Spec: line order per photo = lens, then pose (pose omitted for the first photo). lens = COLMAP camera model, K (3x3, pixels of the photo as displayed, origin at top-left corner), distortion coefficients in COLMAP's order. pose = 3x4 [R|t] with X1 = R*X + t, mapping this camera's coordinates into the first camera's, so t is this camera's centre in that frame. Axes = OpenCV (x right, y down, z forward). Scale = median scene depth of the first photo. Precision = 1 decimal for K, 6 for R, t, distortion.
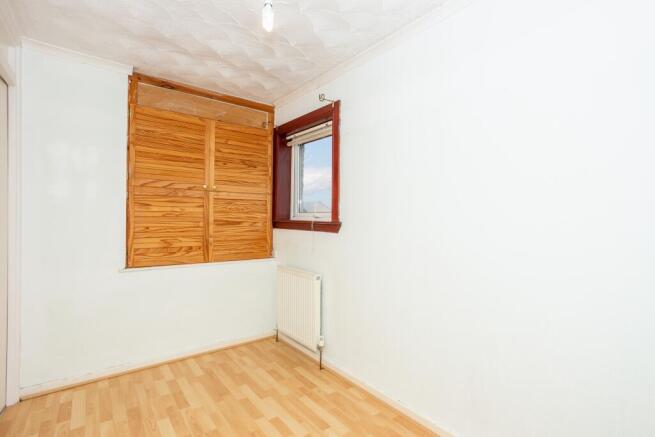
lens RADIAL K [[319.2, 0, 326.5], [0, 319.2, 219.7], [0, 0, 1]] dist [-0.038024, 0.019909]
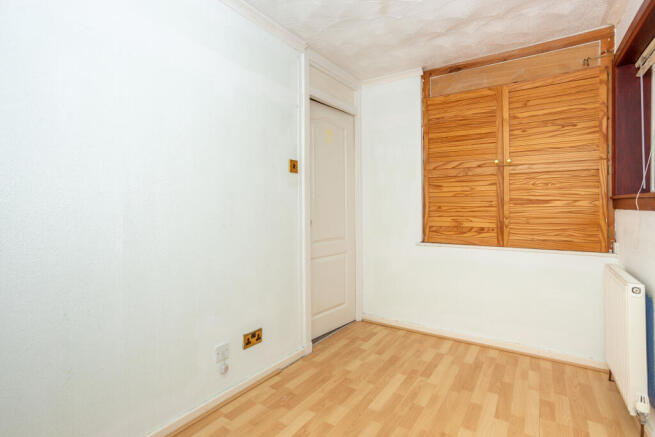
lens RADIAL K [[319.2, 0, 313.6], [0, 319.2, 204.9], [0, 0, 1]] dist [-0.038024, 0.019909]
pose [[0.290511, -0.016900, -0.956723, 0.342241], [0.004223, 0.999857, -0.016379, 0.032701], [0.956862, 0.000718, 0.290540, 0.262423]]
